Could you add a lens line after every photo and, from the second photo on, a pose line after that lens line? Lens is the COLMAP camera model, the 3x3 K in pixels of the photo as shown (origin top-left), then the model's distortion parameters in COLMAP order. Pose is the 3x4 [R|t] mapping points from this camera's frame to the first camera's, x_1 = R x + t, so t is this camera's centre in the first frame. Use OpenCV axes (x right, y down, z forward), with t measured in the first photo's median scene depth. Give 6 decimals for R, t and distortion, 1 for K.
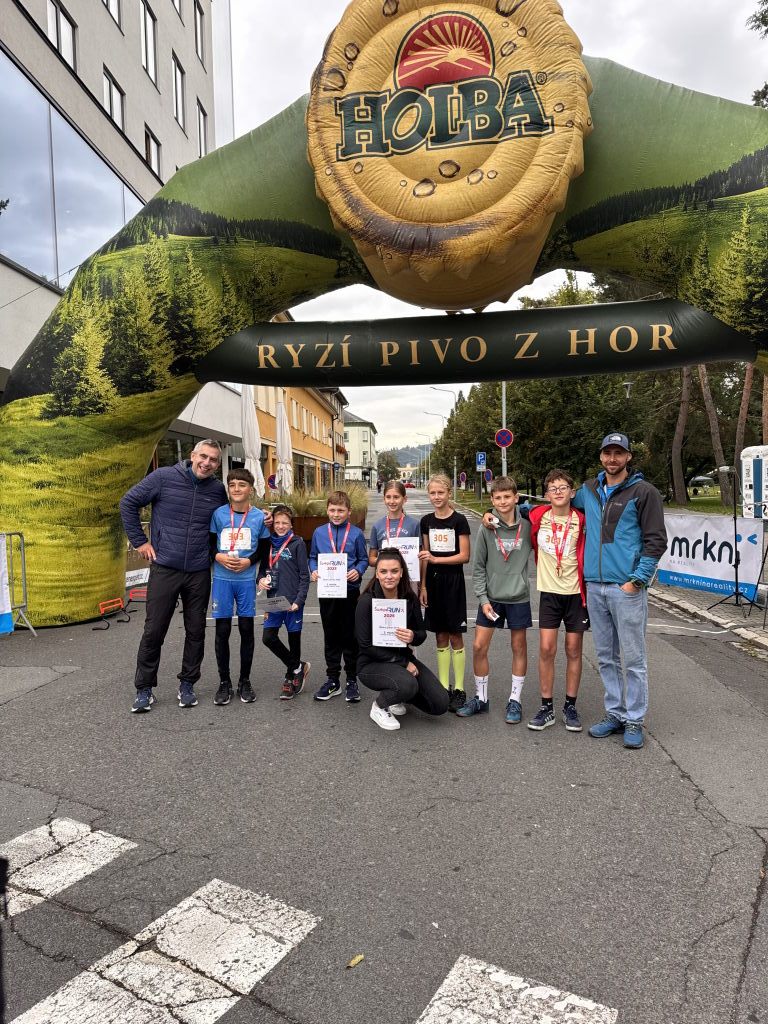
lens RADIAL K [[706.9, 0, 384.0], [0, 706.9, 512.0], [0, 0, 1]] dist [0.076326, -0.074219]
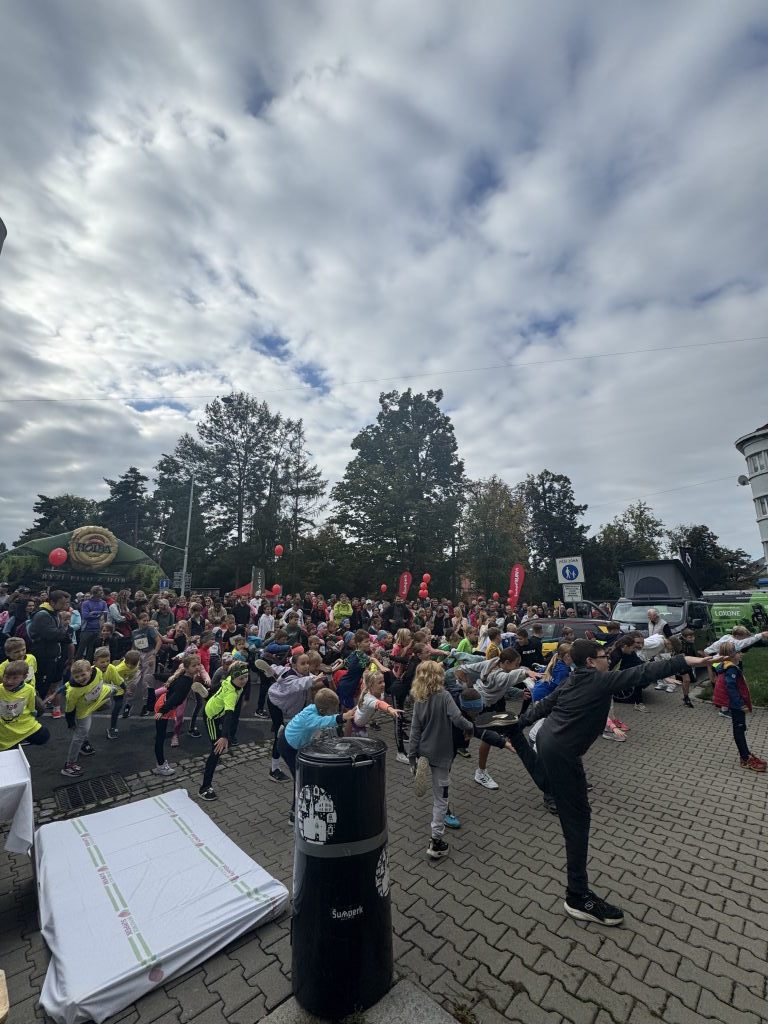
lens RADIAL K [[417.9, 0, 384.0], [0, 417.9, 512.0], [0, 0, 1]] dist [-0.000081, 0.000024]
pose [[0.558937, 0.201967, 0.804238, -1.498902], [0.006468, 0.968793, -0.247786, 0.118886], [-0.829185, 0.143699, 0.540188, -3.183490]]
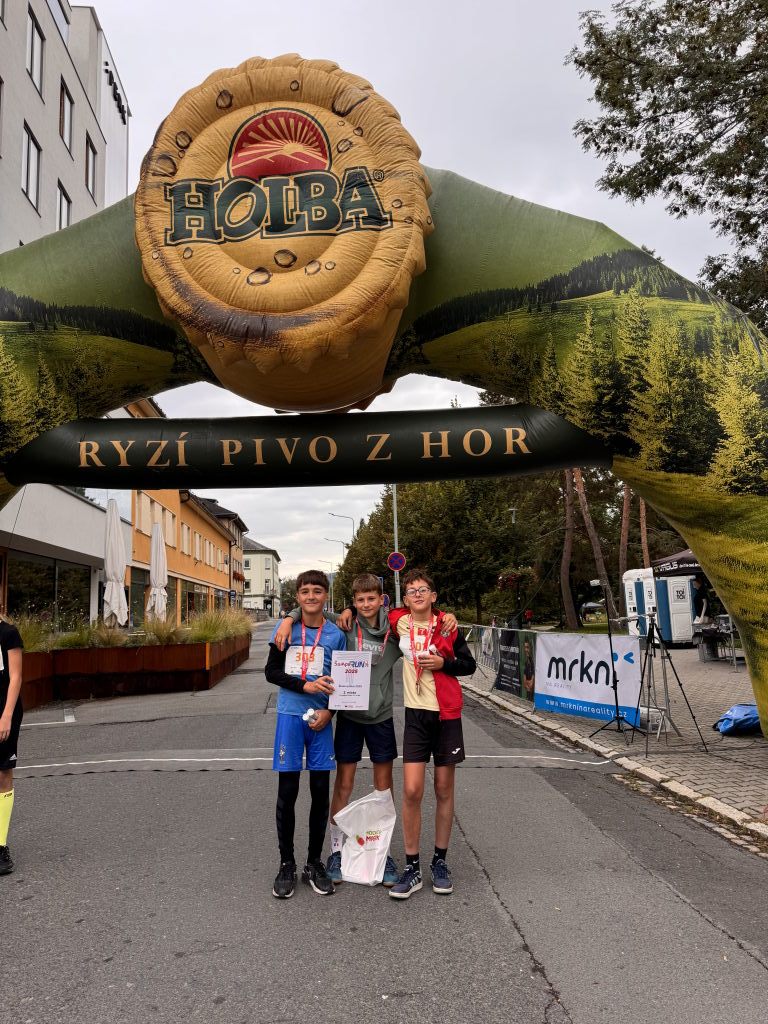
lens RADIAL K [[695.3, 0, 383.8], [0, 695.3, 522.3], [0, 0, 1]] dist [0.076574, -0.081923]
pose [[0.992781, 0.006693, 0.119755, 0.098310], [0.014014, 0.985130, -0.171239, 0.019477], [-0.119120, 0.171681, 0.977924, 0.126992]]
